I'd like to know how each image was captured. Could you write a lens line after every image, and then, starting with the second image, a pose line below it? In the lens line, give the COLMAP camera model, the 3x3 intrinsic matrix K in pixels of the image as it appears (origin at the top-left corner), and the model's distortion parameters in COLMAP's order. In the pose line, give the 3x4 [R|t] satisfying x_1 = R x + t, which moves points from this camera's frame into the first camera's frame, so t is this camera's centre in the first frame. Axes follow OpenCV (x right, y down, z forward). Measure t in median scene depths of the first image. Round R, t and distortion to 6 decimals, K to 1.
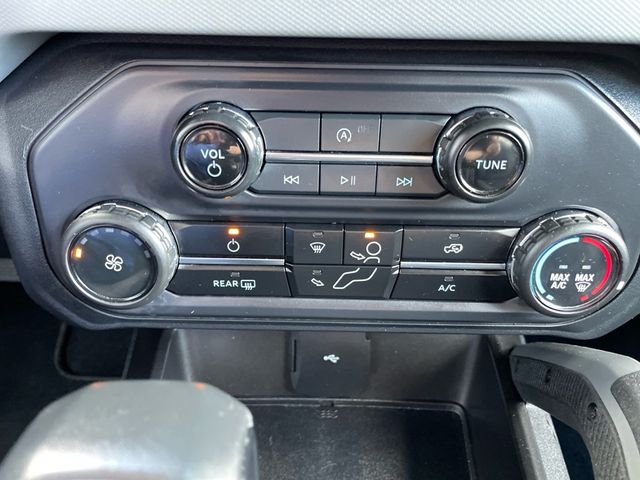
lens RADIAL K [[481.2, 0, 320.0], [0, 481.2, 240.0], [0, 0, 1]] dist [0.103279, -0.134022]
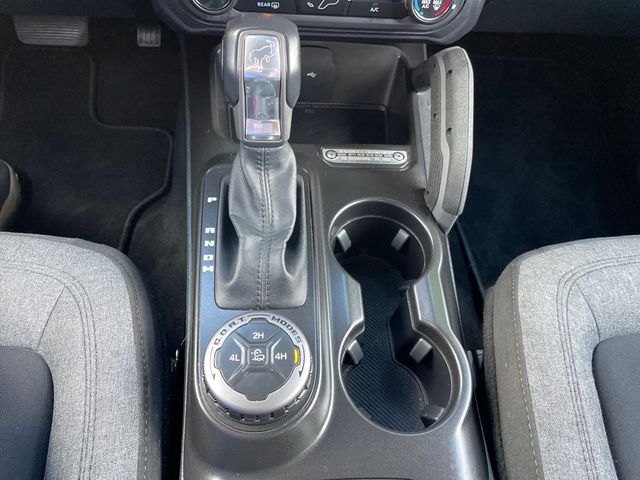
lens RADIAL K [[481.2, 0, 320.0], [0, 481.2, 240.0], [0, 0, 1]] dist [0.103279, -0.134022]
pose [[0.996734, -0.013639, 0.079589, -0.135599], [-0.016837, 0.928866, 0.370033, 0.233019], [-0.078975, -0.370164, 0.925603, -1.183821]]
